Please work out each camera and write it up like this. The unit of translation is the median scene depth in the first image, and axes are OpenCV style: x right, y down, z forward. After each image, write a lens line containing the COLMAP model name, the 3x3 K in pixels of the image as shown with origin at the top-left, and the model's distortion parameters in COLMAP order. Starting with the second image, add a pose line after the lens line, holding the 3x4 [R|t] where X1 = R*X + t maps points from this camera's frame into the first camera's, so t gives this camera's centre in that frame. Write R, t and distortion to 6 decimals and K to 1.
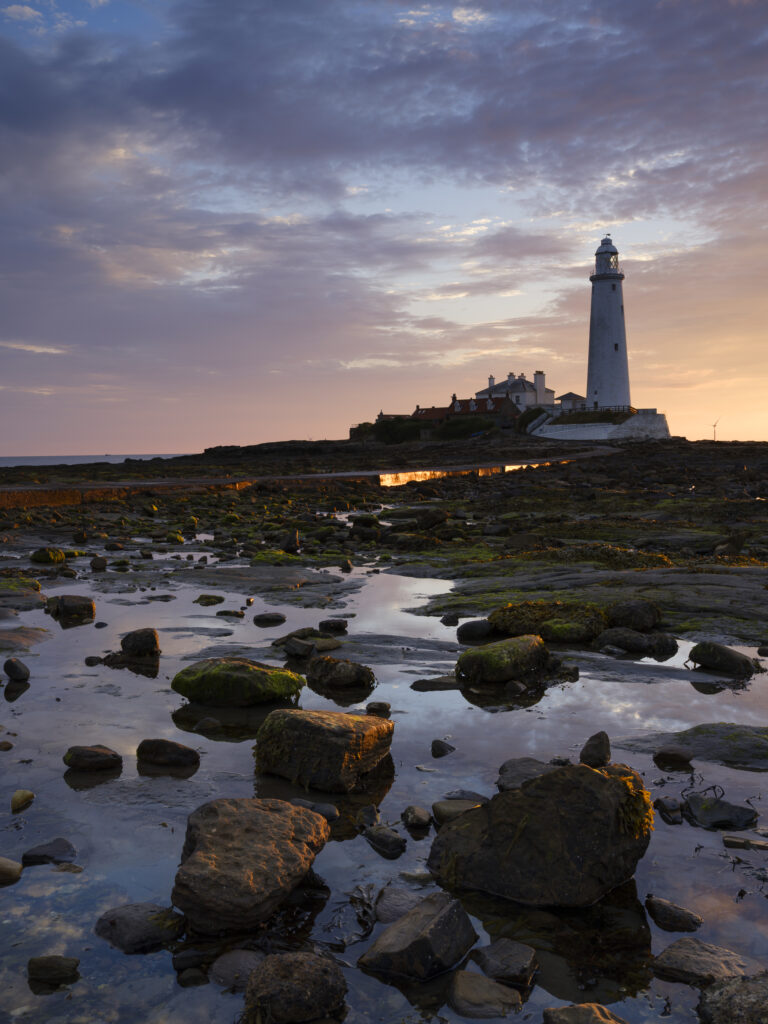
lens RADIAL K [[1093.3, 0, 384.0], [0, 1093.3, 512.0], [0, 0, 1]] dist [-0.016850, -0.007672]
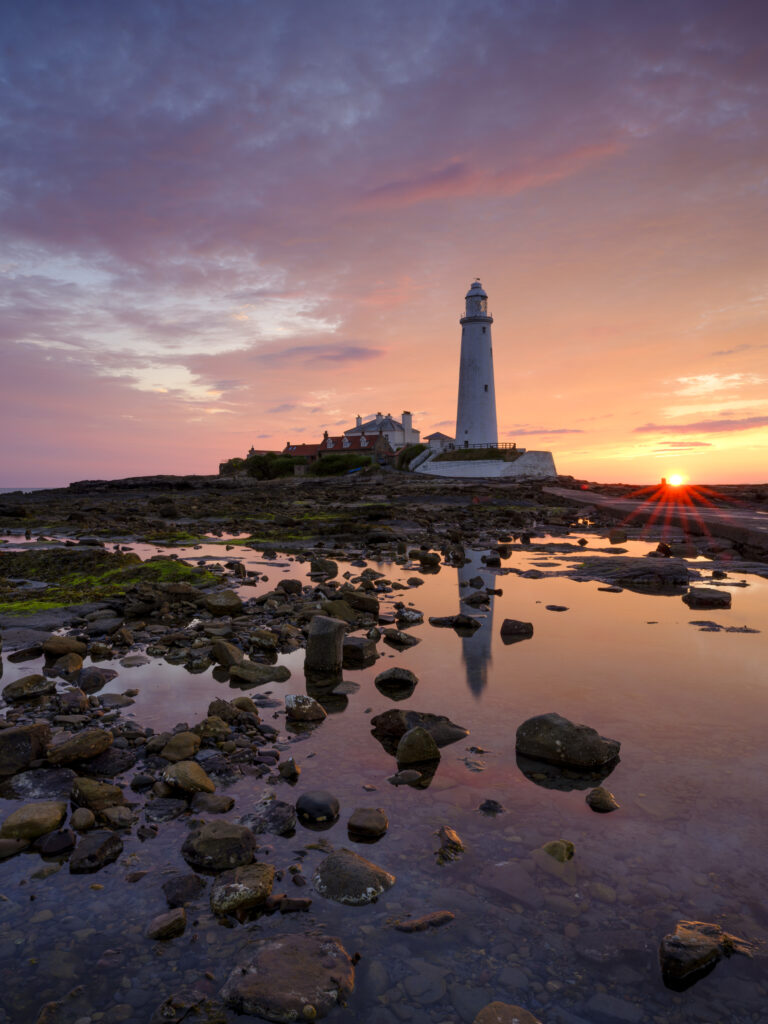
lens RADIAL K [[802.9, 0, 384.0], [0, 802.9, 512.0], [0, 0, 1]] dist [0.011887, 0.000594]
pose [[0.983359, 0.005394, 0.181591, -0.018029], [-0.000744, 0.999670, -0.025669, -0.014994], [-0.181669, 0.025107, 0.983039, 0.274457]]
